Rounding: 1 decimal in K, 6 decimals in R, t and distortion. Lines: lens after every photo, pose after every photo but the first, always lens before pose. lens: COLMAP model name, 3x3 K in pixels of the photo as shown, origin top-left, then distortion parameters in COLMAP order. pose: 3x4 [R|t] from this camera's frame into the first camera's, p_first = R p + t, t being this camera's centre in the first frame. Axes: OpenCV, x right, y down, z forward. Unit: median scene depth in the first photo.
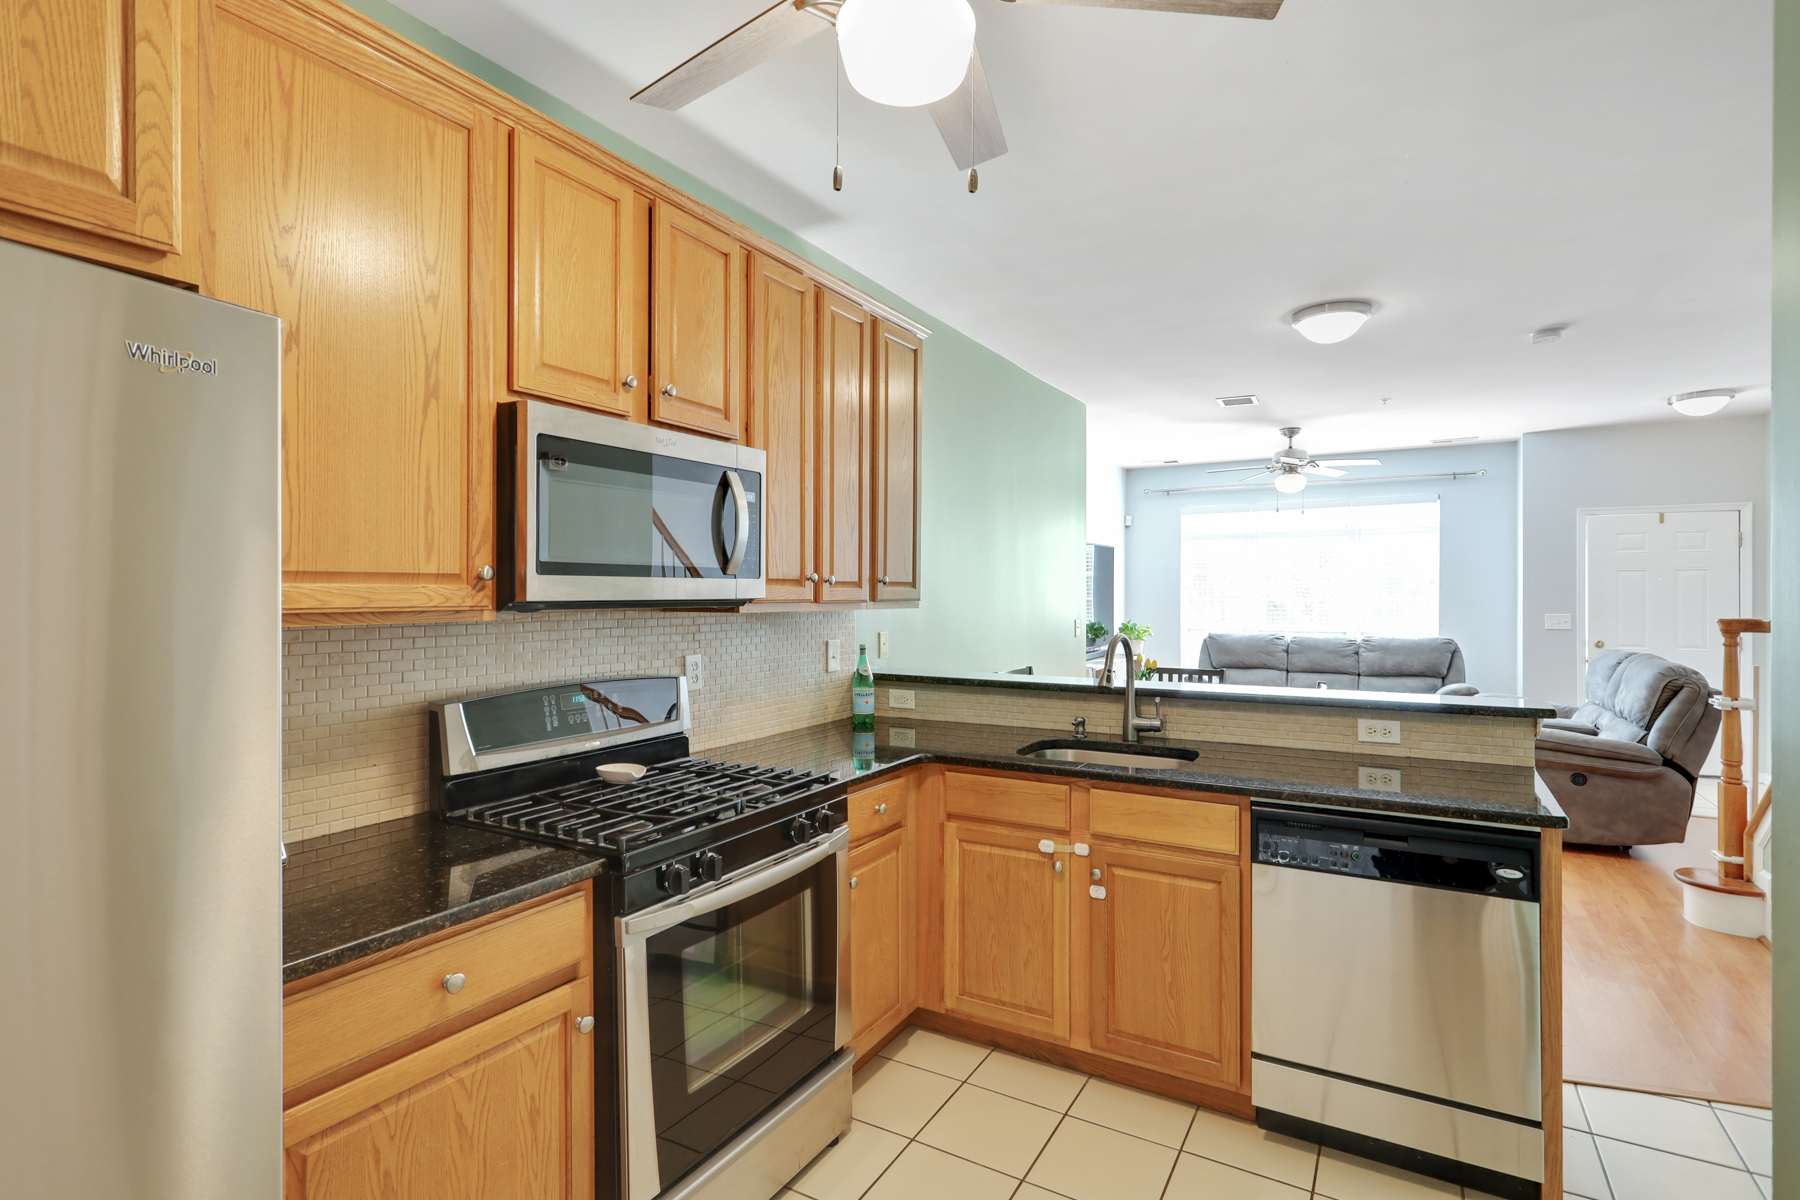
lens RADIAL K [[873.4, 0, 876.3], [0, 873.4, 590.3], [0, 0, 1]] dist [-0.008977, 0.004397]
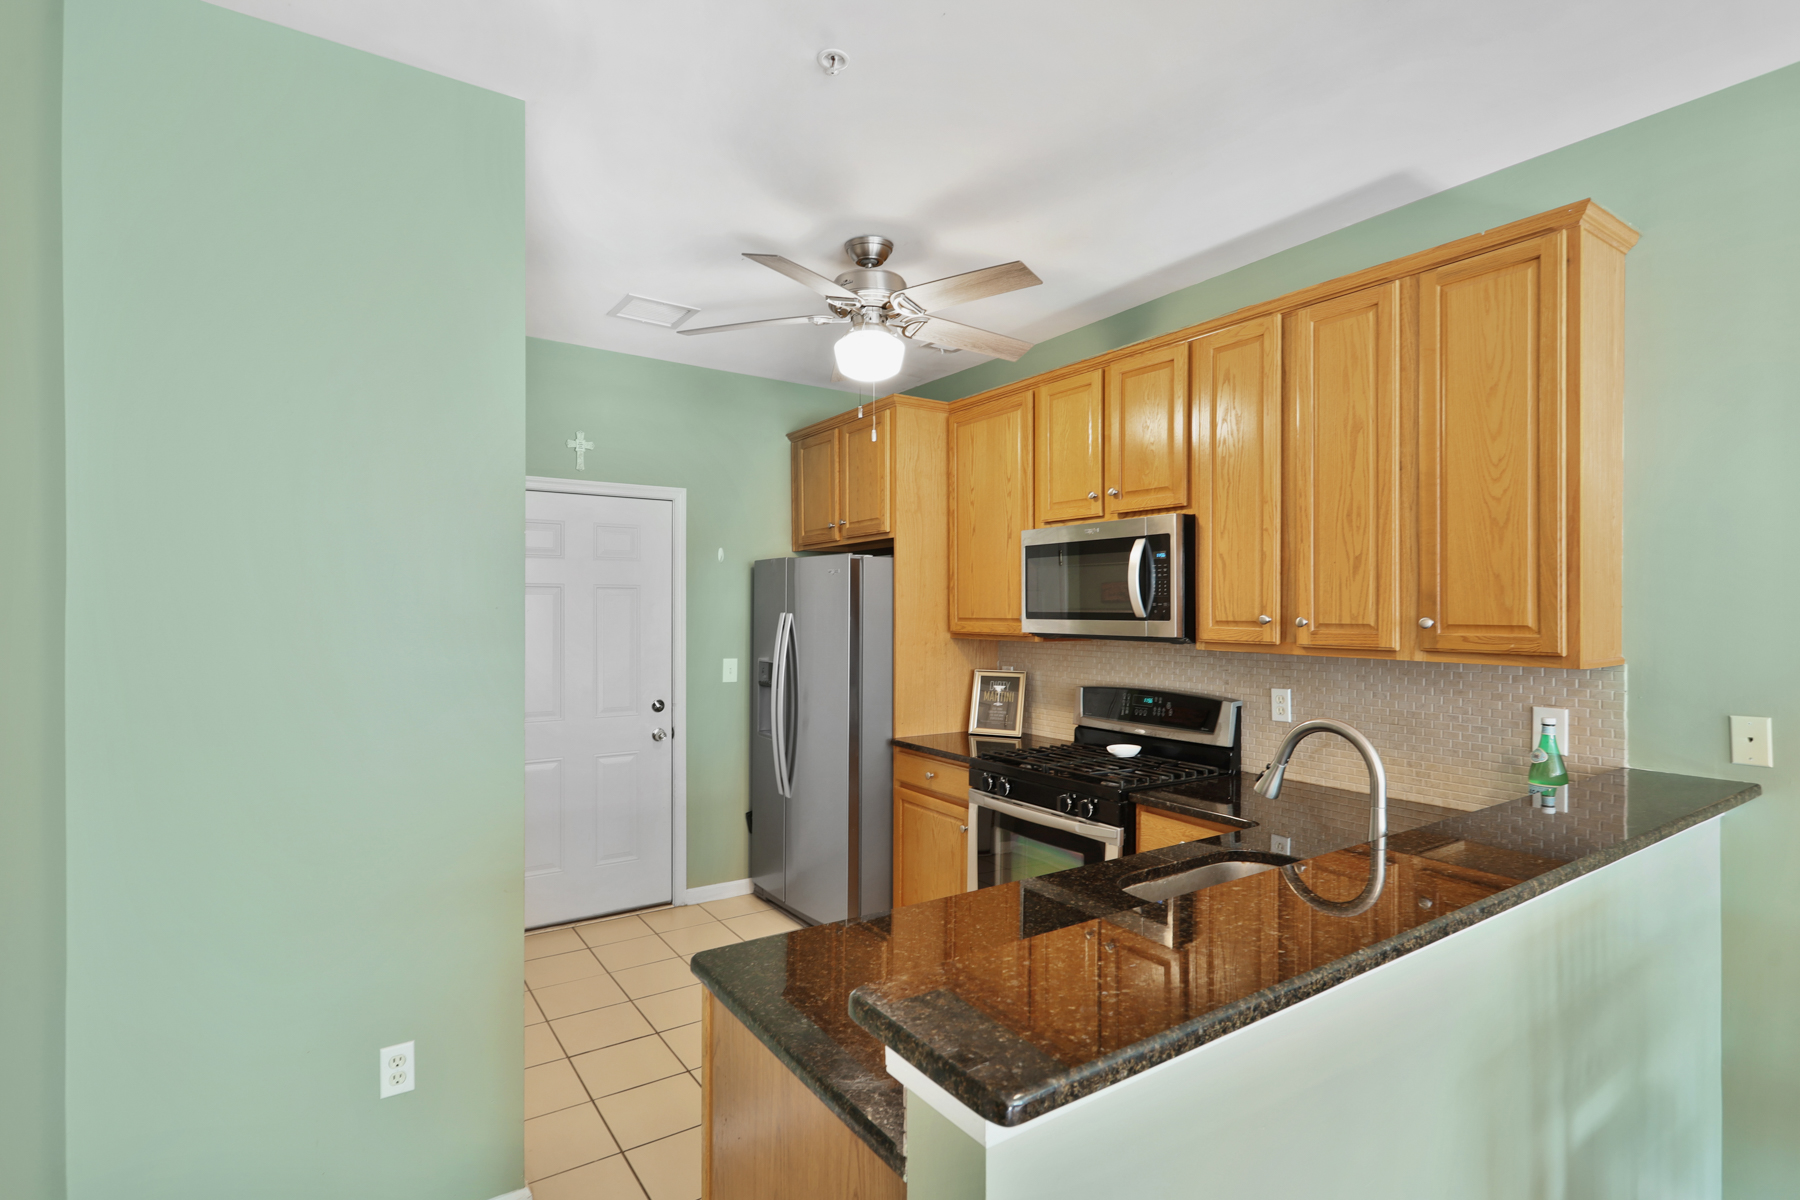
lens RADIAL K [[873.4, 0, 900.3], [0, 873.4, 597.4], [0, 0, 1]] dist [-0.008977, 0.004397]
pose [[-0.423106, -0.015932, -0.905940, 0.391969], [-0.004835, 0.999871, -0.015325, -0.008597], [0.906067, -0.002104, -0.423128, 0.410338]]
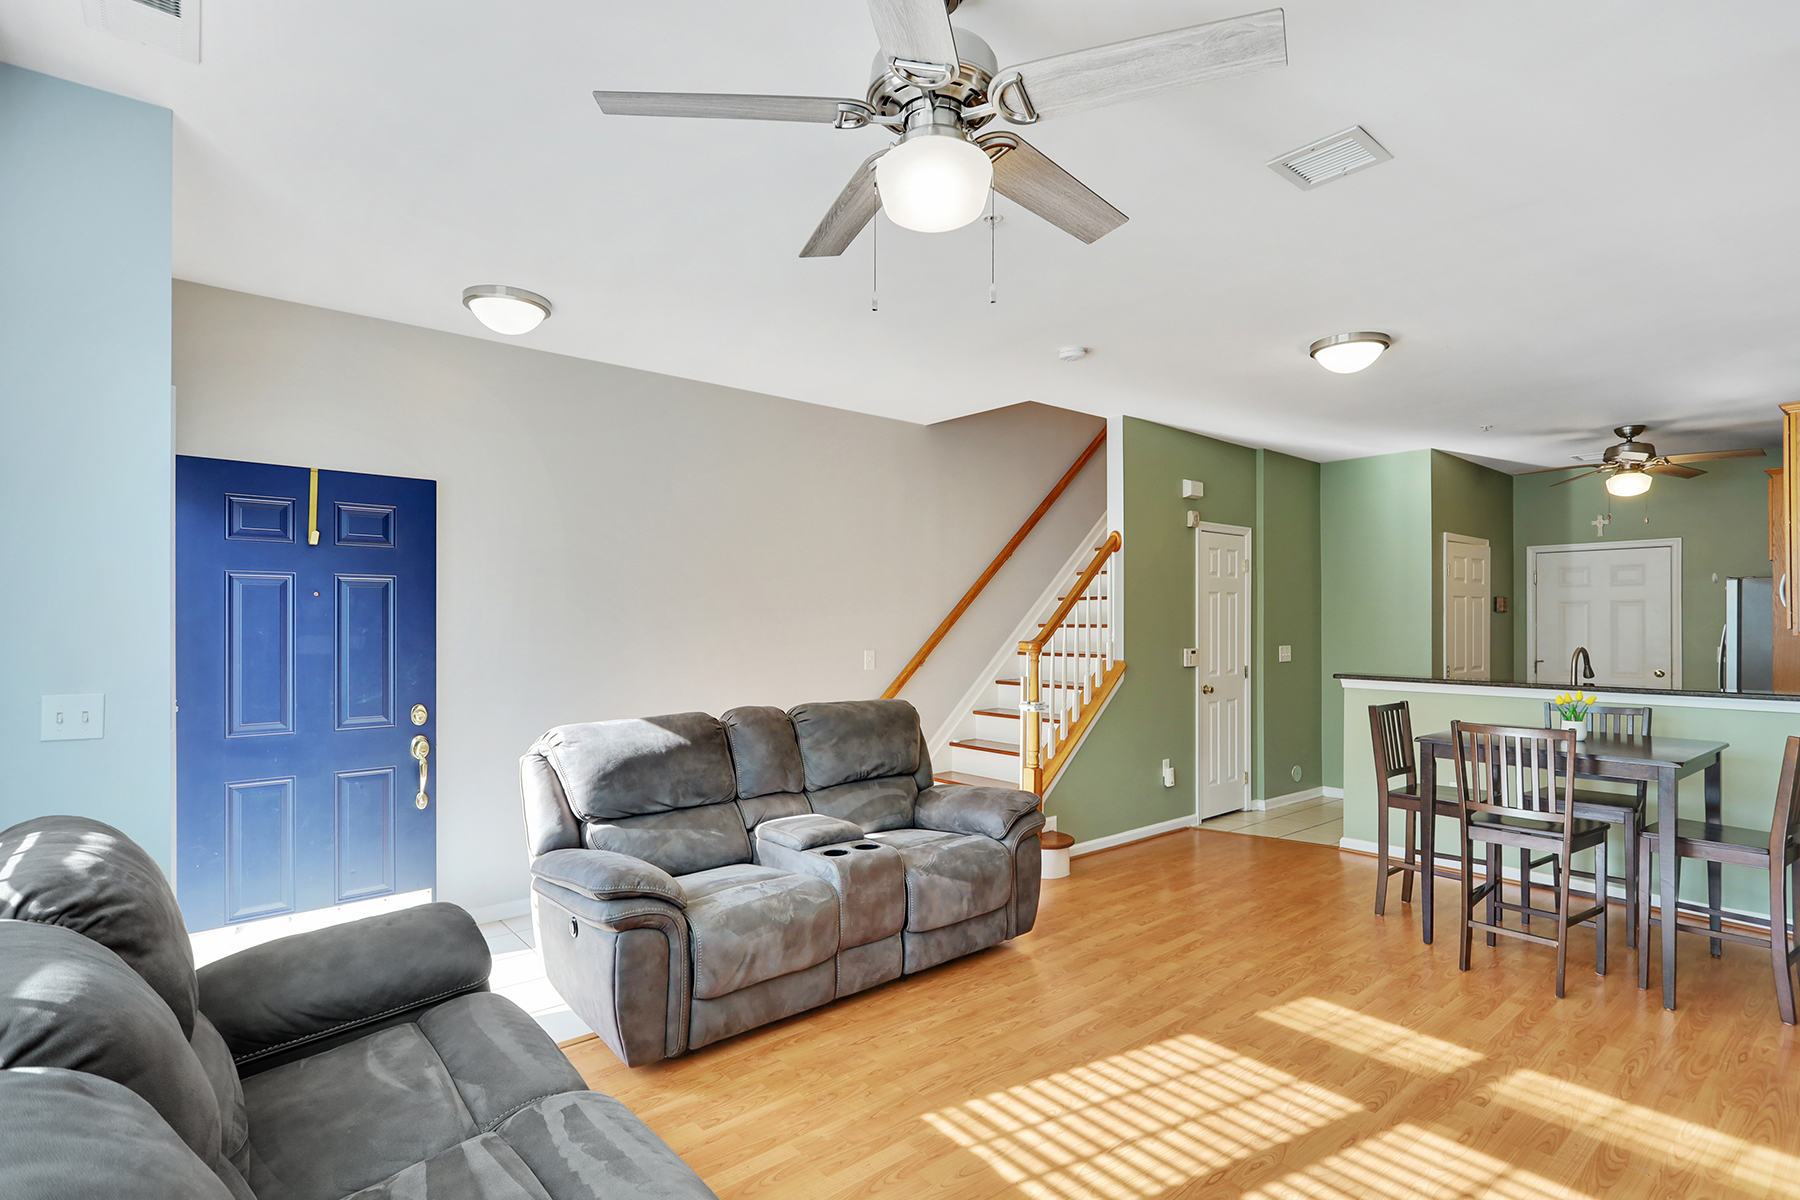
lens RADIAL K [[873.4, 0, 888.6], [0, 873.4, 613.3], [0, 0, 1]] dist [-0.008977, 0.004397]
pose [[-0.940802, 0.000138, 0.338955, 0.406927], [-0.003443, 0.999944, -0.009964, 0.003686], [-0.338938, -0.010541, -0.940750, 1.244332]]
